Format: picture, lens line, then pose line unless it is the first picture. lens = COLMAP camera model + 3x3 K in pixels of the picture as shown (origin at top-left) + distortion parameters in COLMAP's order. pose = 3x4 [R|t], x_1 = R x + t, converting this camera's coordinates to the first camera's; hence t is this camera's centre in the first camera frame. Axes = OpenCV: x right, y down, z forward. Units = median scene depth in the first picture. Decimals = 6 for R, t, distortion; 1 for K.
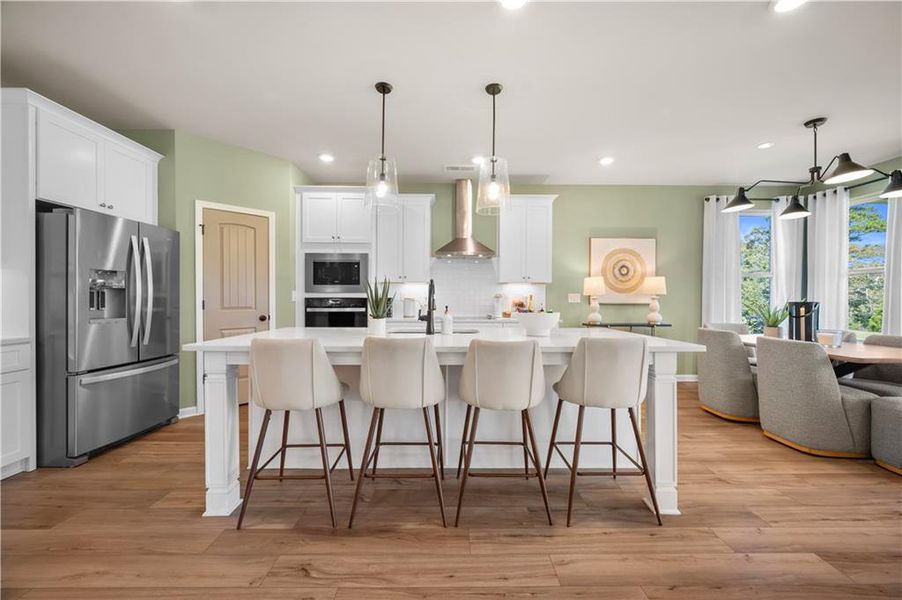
lens RADIAL K [[353.1, 0, 455.0], [0, 353.1, 301.2], [0, 0, 1]] dist [-0.000184, 0.000397]
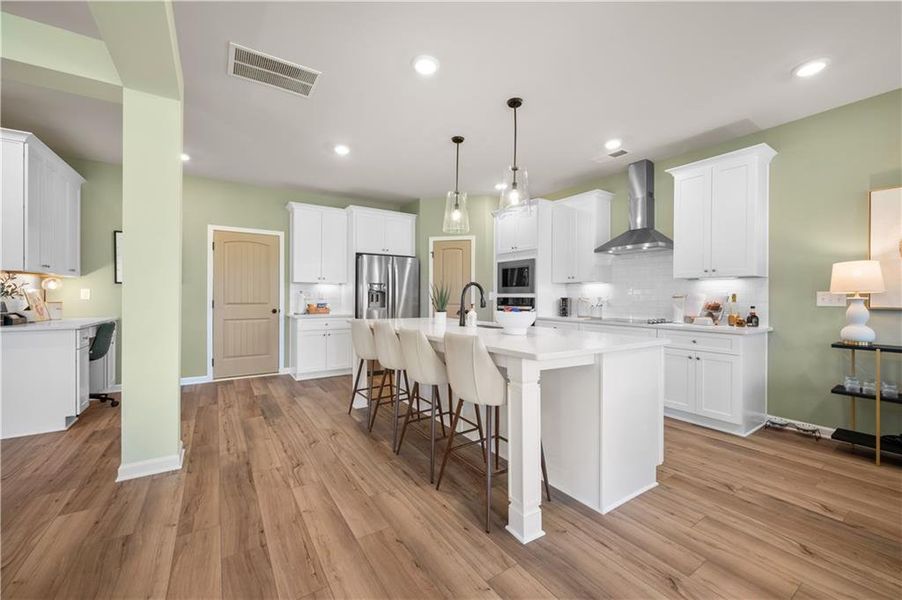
lens RADIAL K [[356.8, 0, 455.3], [0, 356.8, 295.3], [0, 0, 1]] dist [-0.000695, -0.000085]
pose [[0.549303, -0.004276, -0.835612, 0.647662], [-0.011660, 0.999850, -0.012782, 0.001129], [0.835542, 0.016764, 0.549171, 0.183729]]
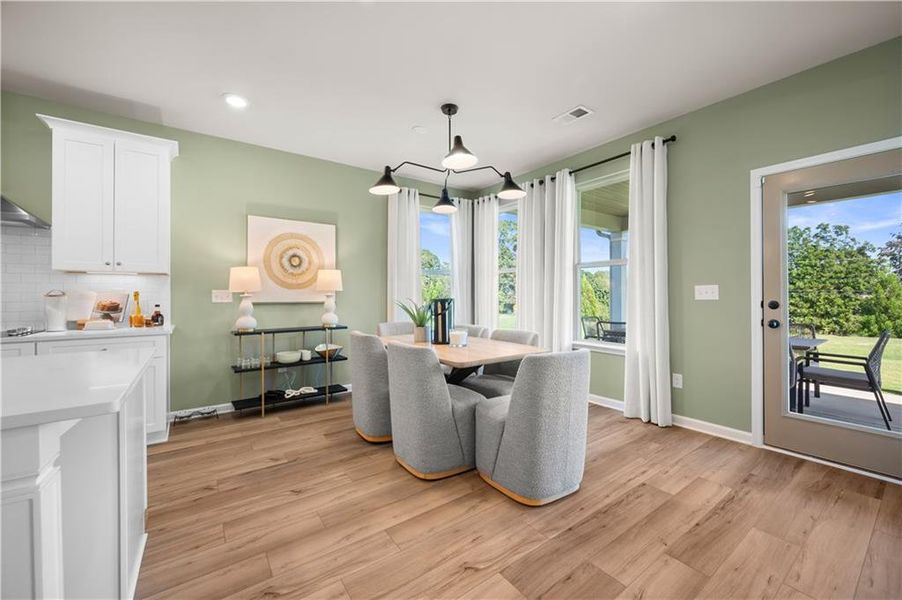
lens RADIAL K [[356.8, 0, 455.3], [0, 356.8, 295.3], [0, 0, 1]] dist [-0.000695, -0.000085]
pose [[0.813748, -0.006328, 0.581183, 0.397172], [0.012207, 0.999906, -0.006205, 0.000026], [-0.581089, 0.012144, 0.813749, 0.182342]]
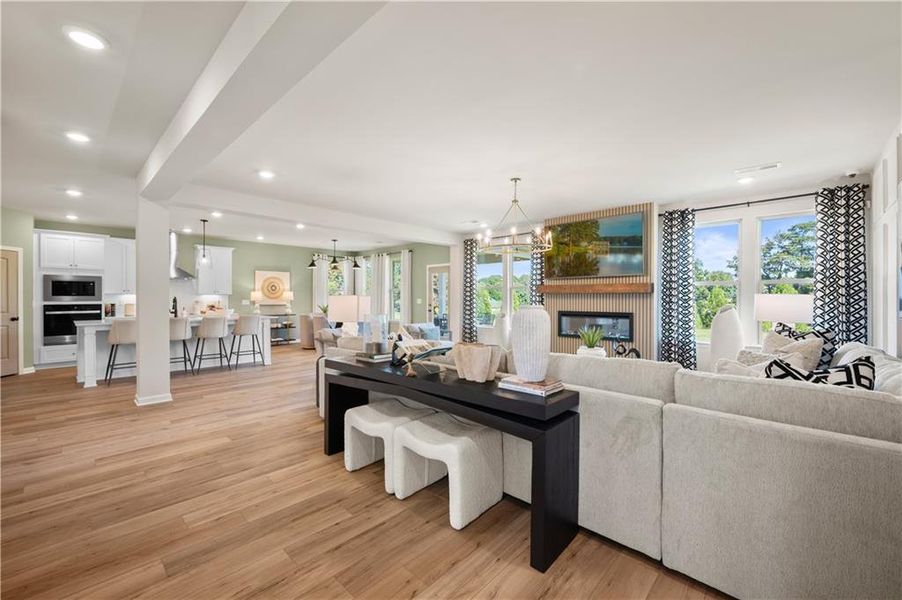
lens RADIAL K [[363.1, 0, 451.0], [0, 363.1, 300.0], [0, 0, 1]] dist [-0.000121, -0.000133]
pose [[0.696230, -0.008690, 0.717766, -0.370776], [0.011752, 0.999931, 0.000706, -0.012164], [-0.717723, 0.007943, 0.696284, -1.452382]]
